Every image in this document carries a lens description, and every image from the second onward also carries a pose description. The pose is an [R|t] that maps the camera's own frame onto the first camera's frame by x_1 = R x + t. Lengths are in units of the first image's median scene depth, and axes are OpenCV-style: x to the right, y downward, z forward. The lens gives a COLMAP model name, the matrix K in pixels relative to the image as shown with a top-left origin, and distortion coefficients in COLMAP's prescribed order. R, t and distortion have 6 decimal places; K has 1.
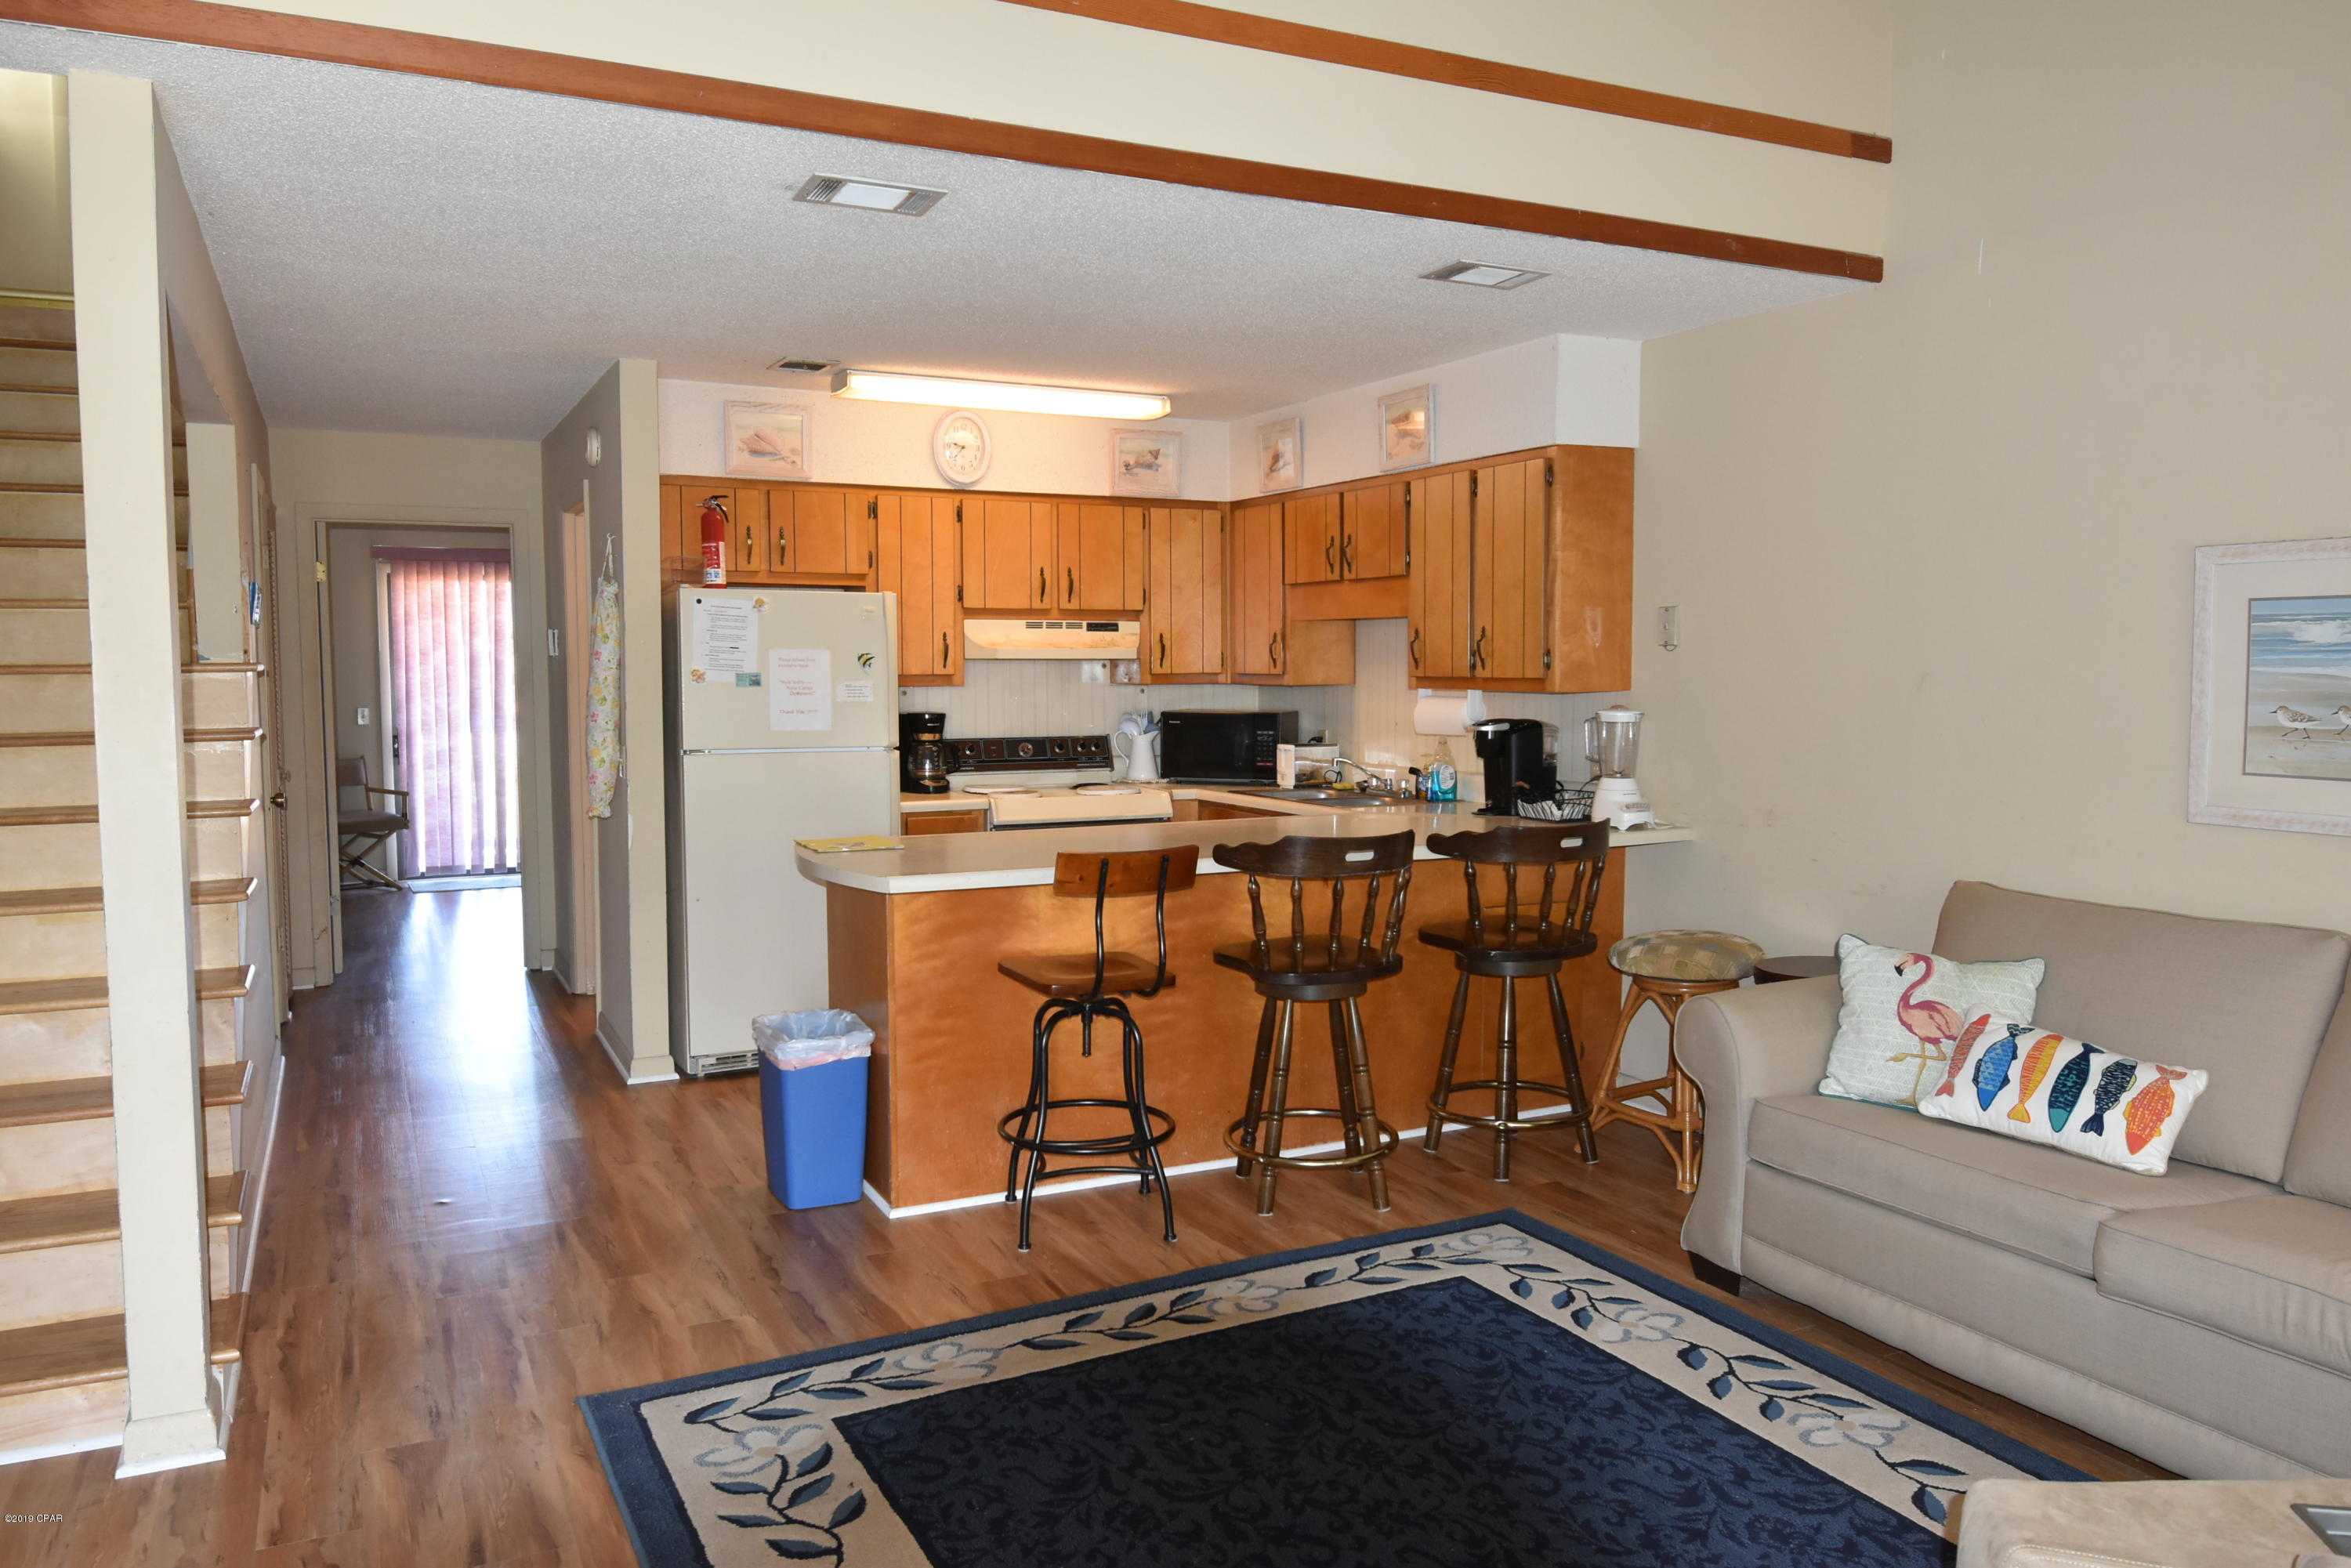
lens RADIAL K [[1675.3, 0, 1175.5], [0, 1675.3, 784.8], [0, 0, 1]] dist [-0.006155, -0.001350]
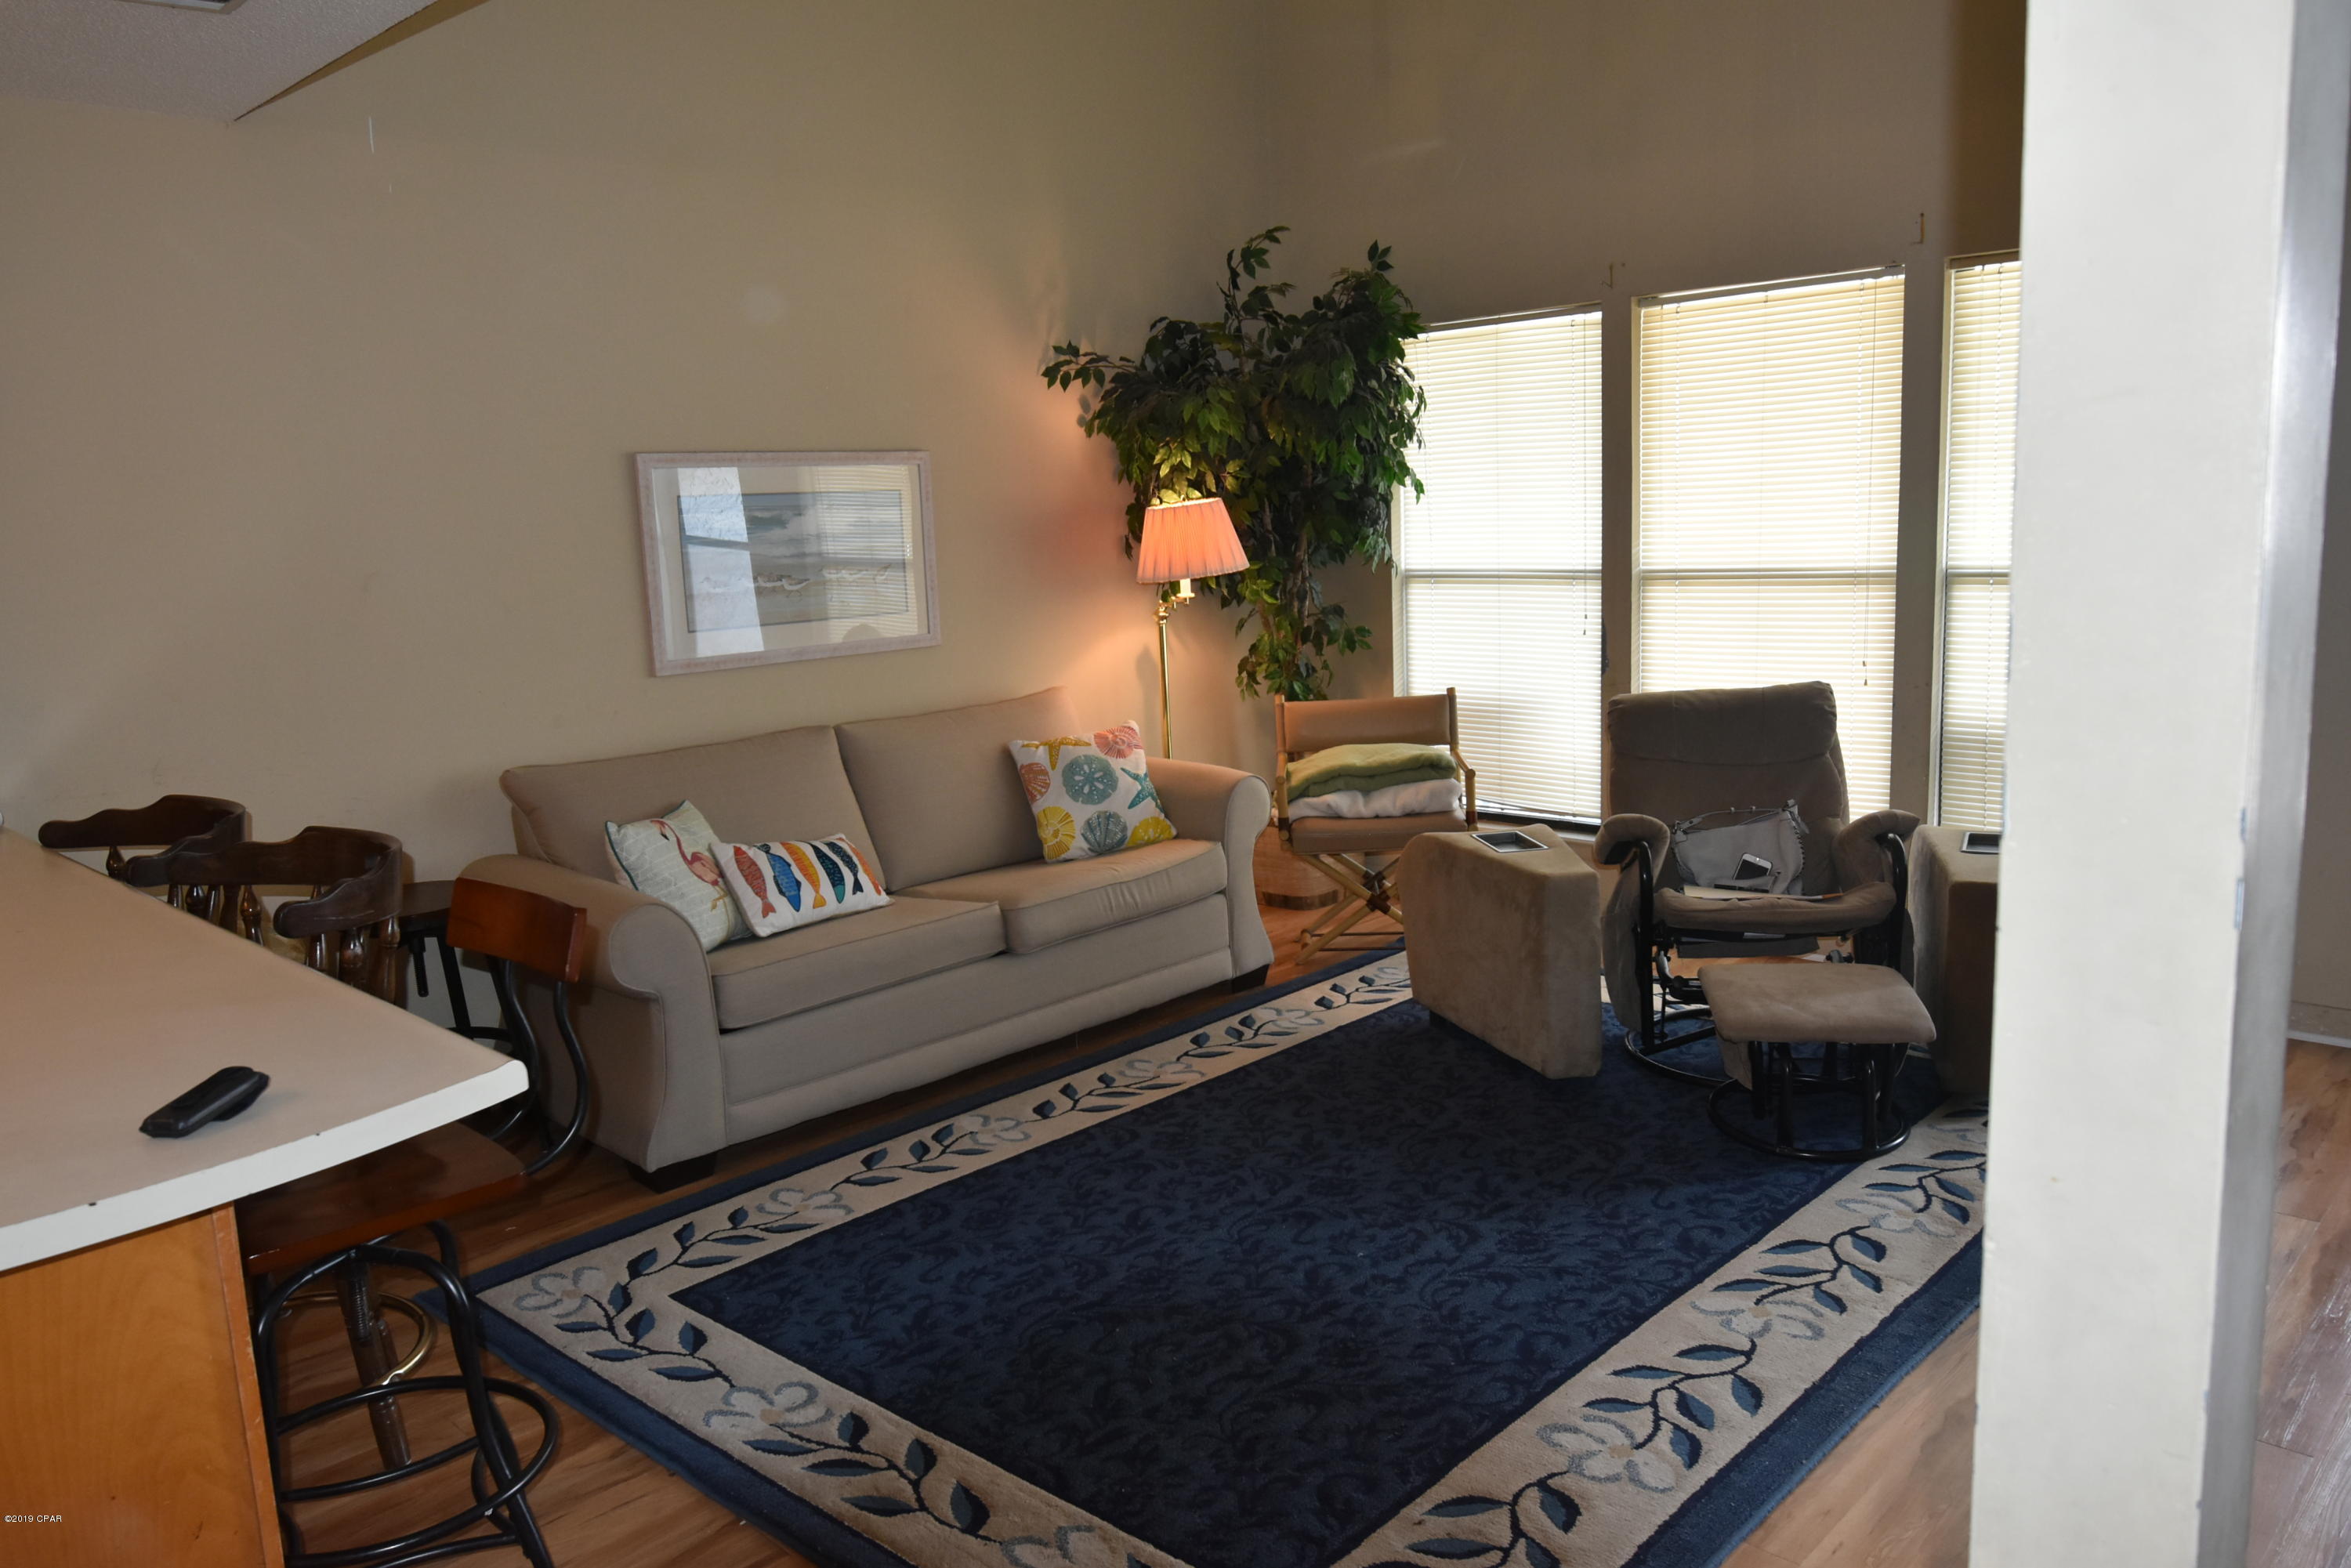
lens RADIAL K [[1675.3, 0, 1182.9], [0, 1675.3, 784.4], [0, 0, 1]] dist [-0.006155, -0.001350]
pose [[-0.339811, -0.142895, 0.929575, -0.738460], [0.109687, 0.975624, 0.190070, -0.098606], [-0.934076, 0.166551, -0.315854, 1.098604]]
